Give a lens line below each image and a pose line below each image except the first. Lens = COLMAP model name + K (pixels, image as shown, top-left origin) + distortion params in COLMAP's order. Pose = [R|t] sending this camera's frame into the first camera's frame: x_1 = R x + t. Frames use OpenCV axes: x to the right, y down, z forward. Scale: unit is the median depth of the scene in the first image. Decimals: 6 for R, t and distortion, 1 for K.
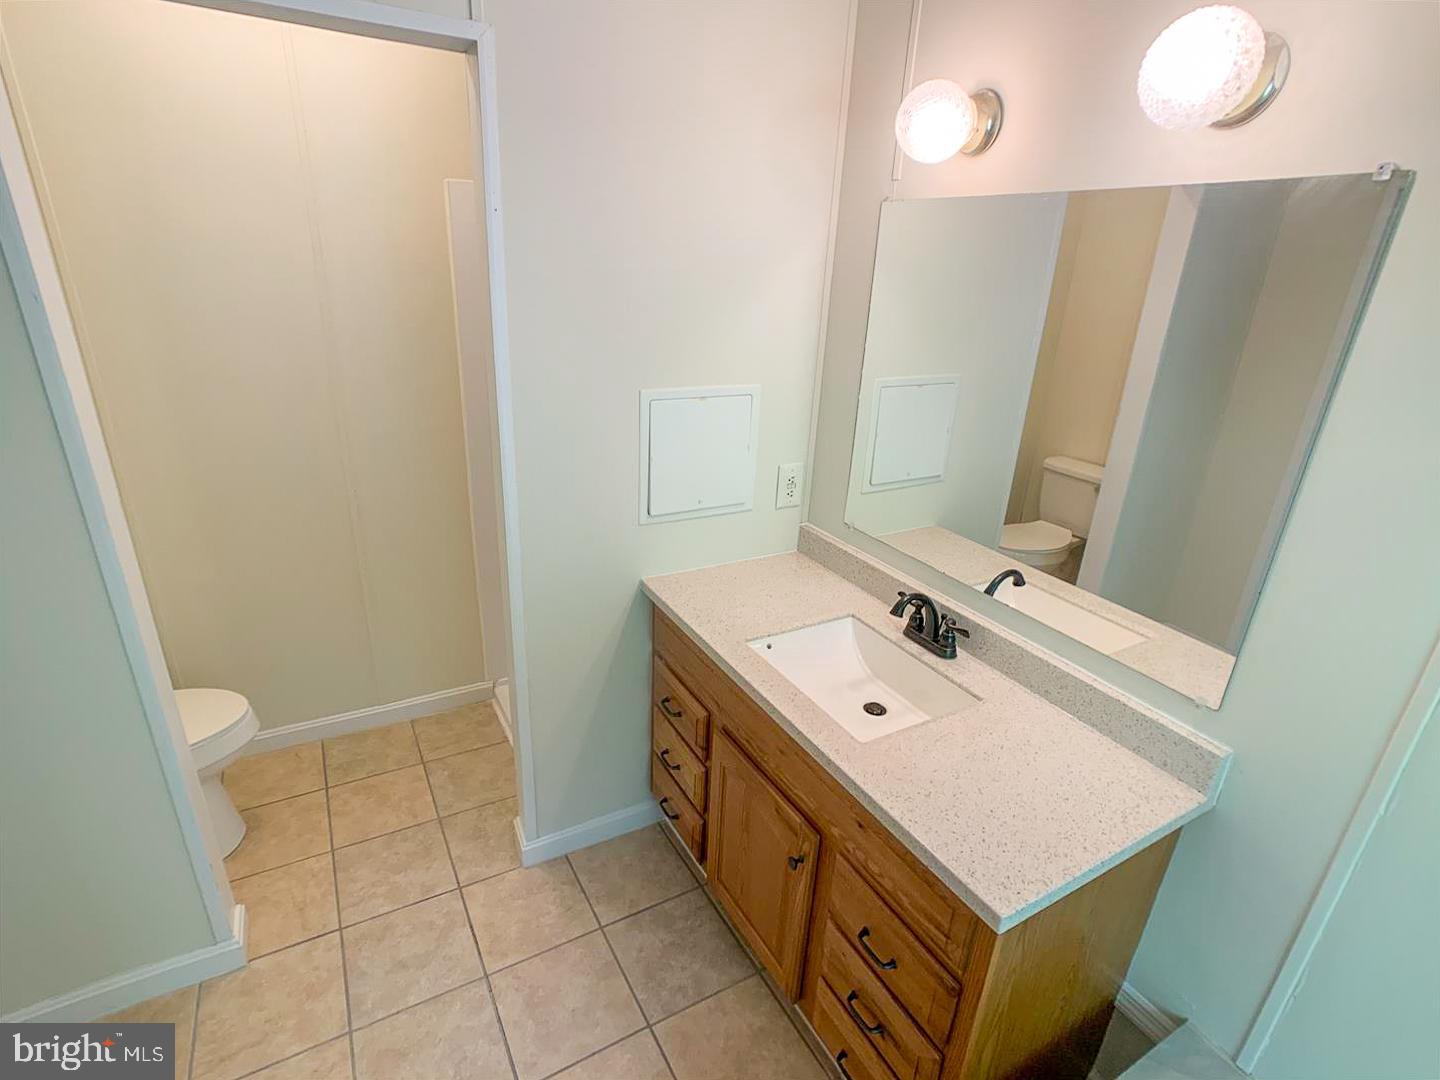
lens RADIAL K [[725.2, 0, 720.0], [0, 725.2, 540.0], [0, 0, 1]] dist [0.000902, 0.000265]
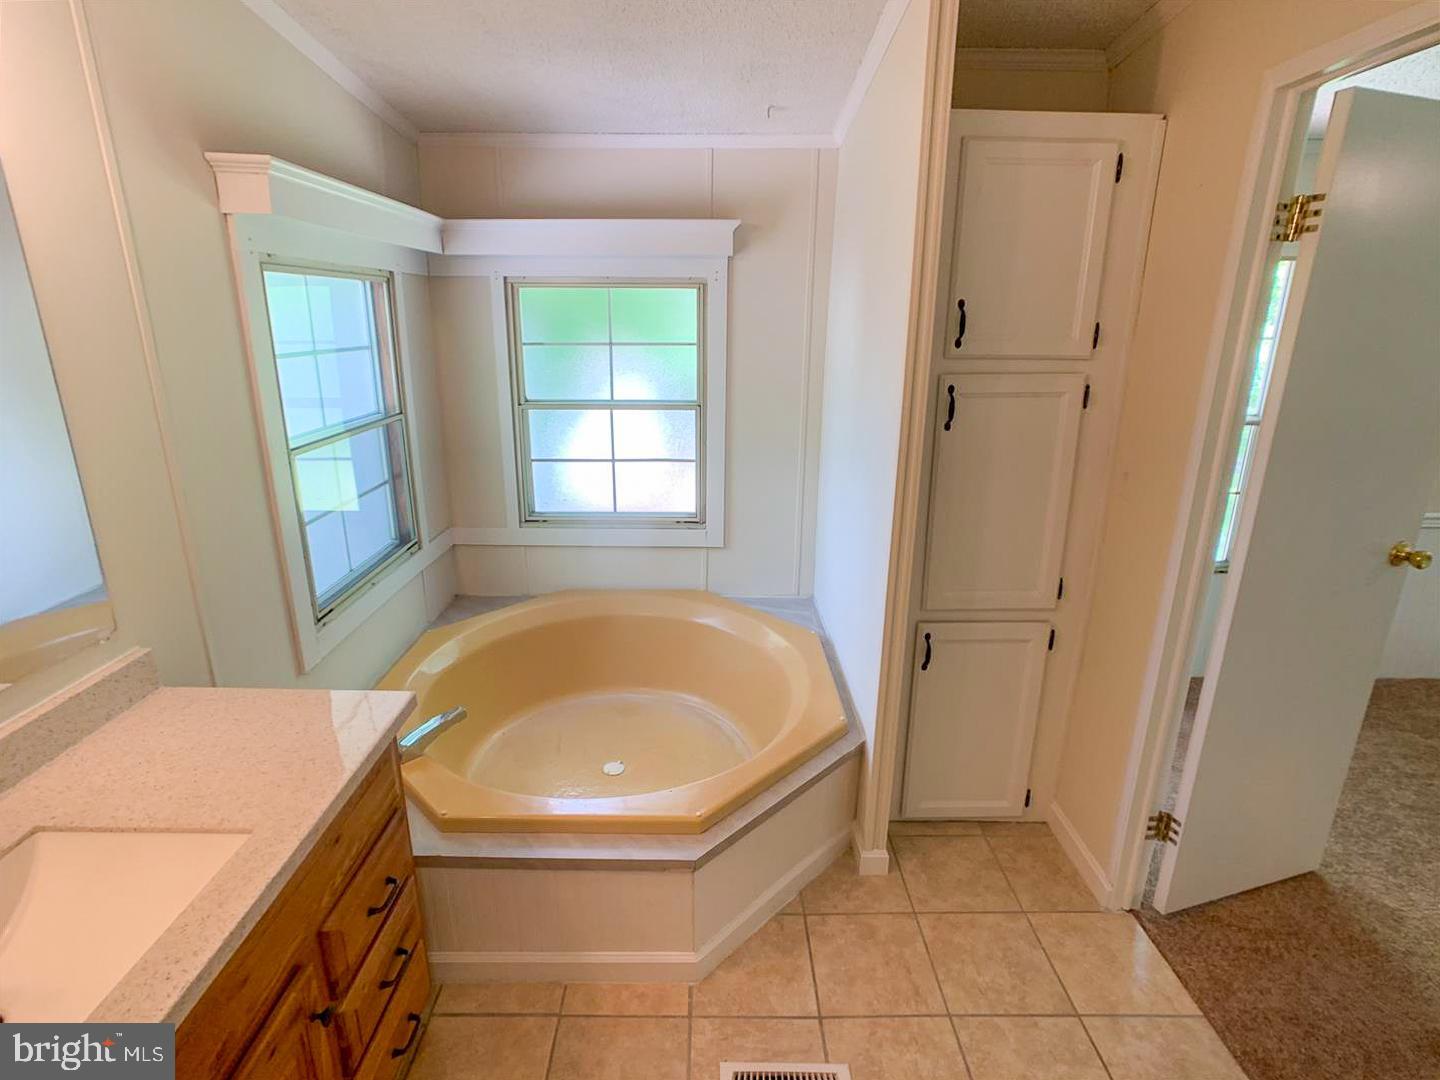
lens RADIAL K [[725.2, 0, 720.0], [0, 725.2, 540.0], [0, 0, 1]] dist [0.000902, 0.000265]
pose [[-0.872675, -0.193506, 0.448323, -0.564976], [0.133510, 0.788588, 0.600253, -0.393974], [-0.469695, 0.583681, -0.662346, 1.146097]]
